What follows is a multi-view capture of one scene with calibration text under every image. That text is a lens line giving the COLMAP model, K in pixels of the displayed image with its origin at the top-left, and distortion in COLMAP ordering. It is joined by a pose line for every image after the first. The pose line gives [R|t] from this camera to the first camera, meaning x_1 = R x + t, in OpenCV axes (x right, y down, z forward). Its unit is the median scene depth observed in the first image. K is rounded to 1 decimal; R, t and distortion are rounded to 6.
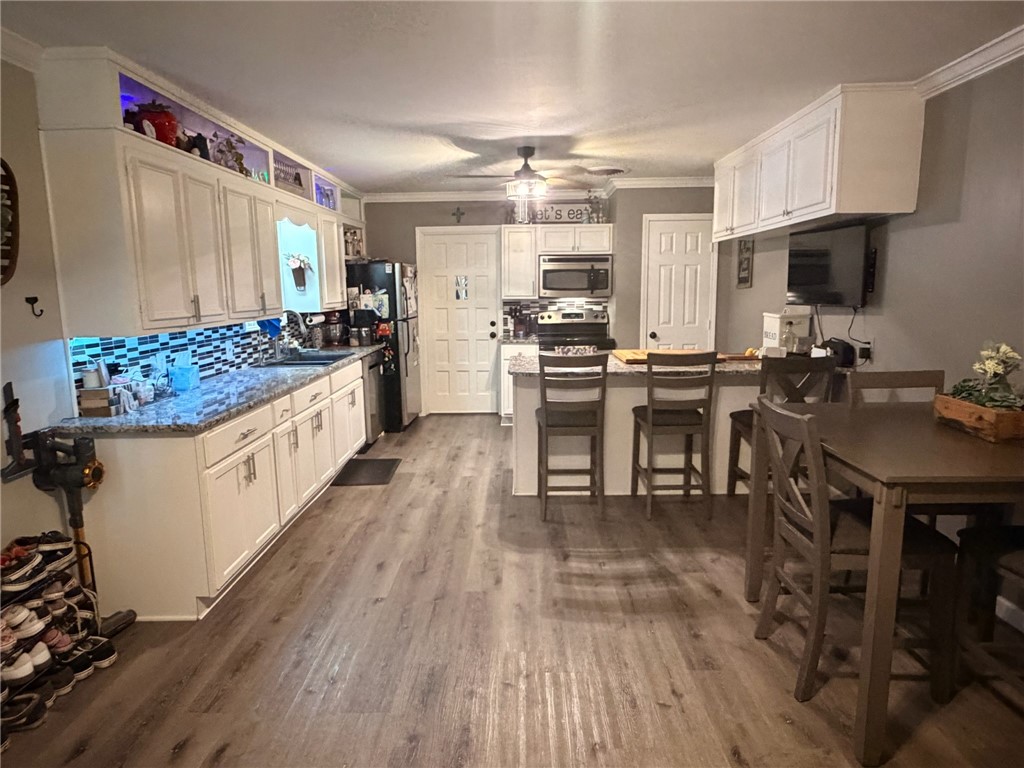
lens RADIAL K [[636.9, 0, 510.5], [0, 636.9, 386.3], [0, 0, 1]] dist [0.002105, 0.001634]
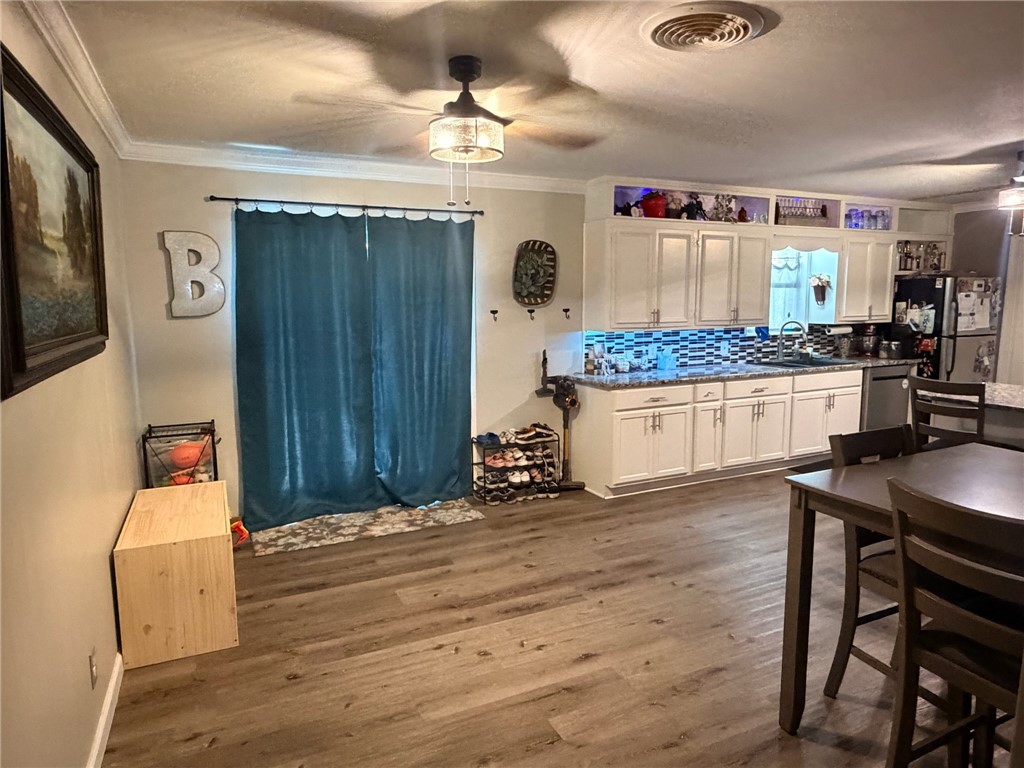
lens RADIAL K [[636.9, 0, 511.7], [0, 636.9, 383.4], [0, 0, 1]] dist [0.002105, 0.001634]
pose [[0.437720, 0.130525, -0.889587, 0.803679], [-0.139436, 0.987291, 0.076251, -0.031839], [0.888233, 0.090664, 0.450357, -0.017762]]
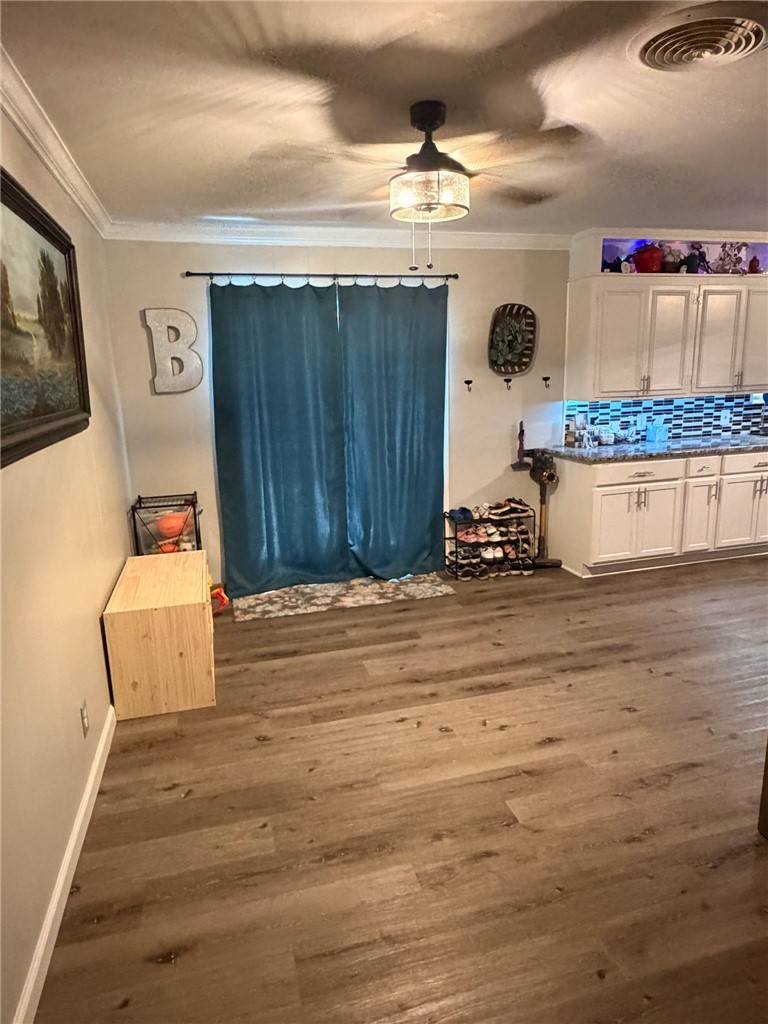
lens RADIAL K [[636.9, 0, 389.3], [0, 636.9, 512.3], [0, 0, 1]] dist [0.002105, 0.001634]
pose [[0.283057, 0.217116, -0.934205, 0.788489], [-0.124973, 0.974086, 0.188518, -0.040446], [0.950926, 0.063389, 0.302856, 0.019452]]
